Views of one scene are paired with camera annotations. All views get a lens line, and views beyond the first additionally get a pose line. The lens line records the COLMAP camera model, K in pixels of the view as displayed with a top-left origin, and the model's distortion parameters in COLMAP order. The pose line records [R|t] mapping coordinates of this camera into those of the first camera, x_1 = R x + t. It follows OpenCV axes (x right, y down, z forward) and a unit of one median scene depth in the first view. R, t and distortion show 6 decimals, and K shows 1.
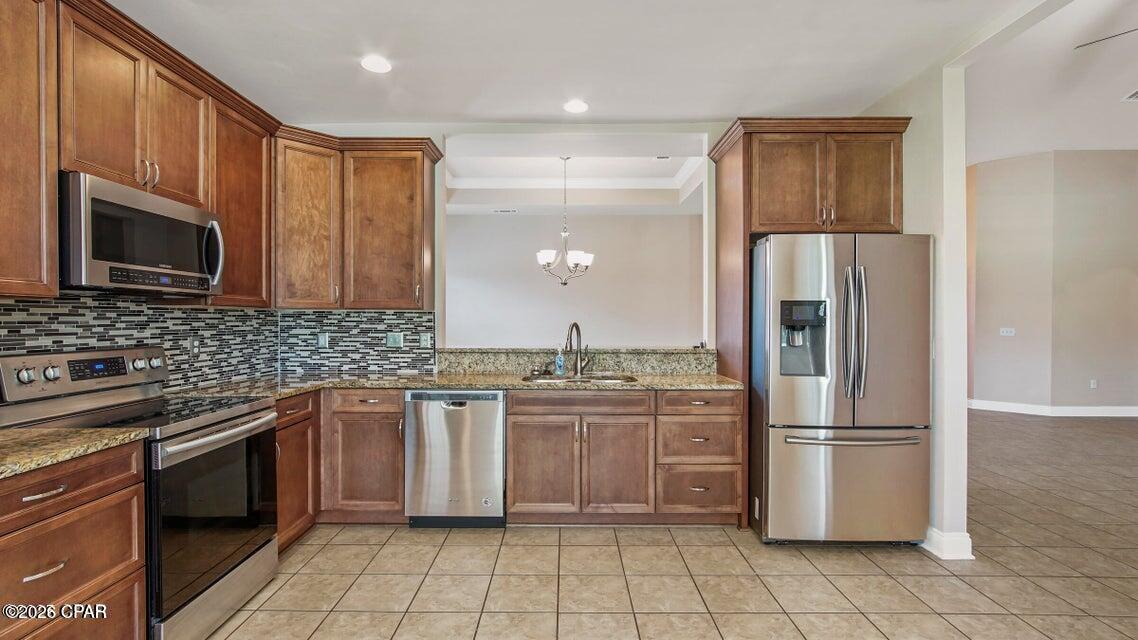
lens RADIAL K [[476.5, 0, 569.0], [0, 476.5, 320.0], [0, 0, 1]] dist [-0.000063, -0.000016]
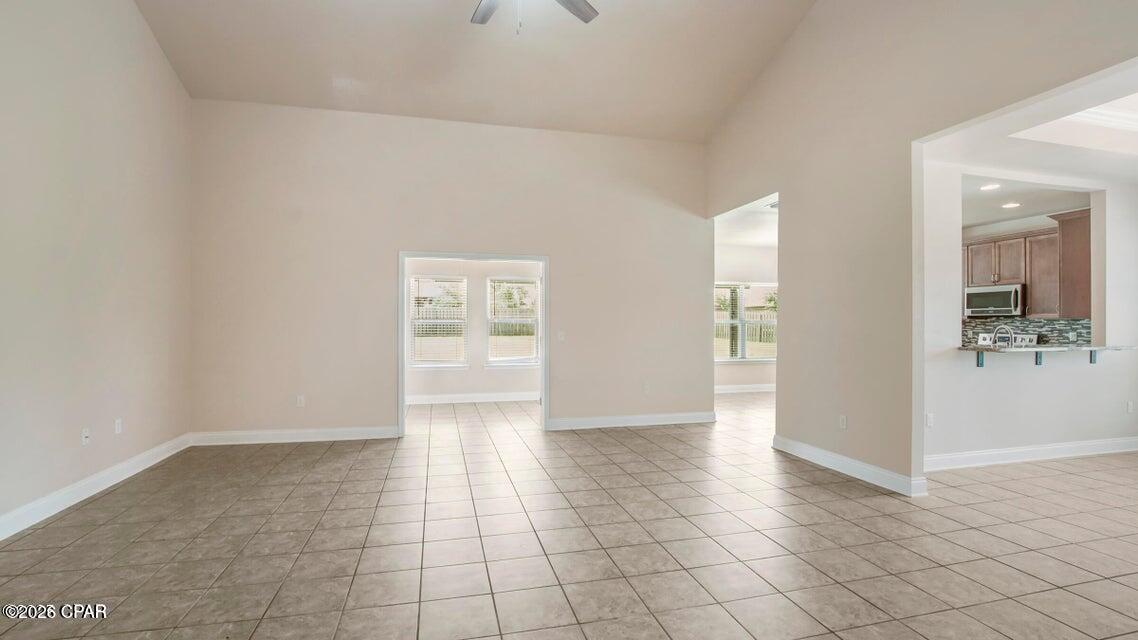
lens RADIAL K [[476.5, 0, 569.0], [0, 476.5, 320.0], [0, 0, 1]] dist [-0.000063, -0.000016]
pose [[-0.966082, -0.006862, -0.258143, 2.264618], [-0.005190, 0.999961, -0.007156, 0.007094], [0.258182, -0.005573, -0.966080, 2.804365]]
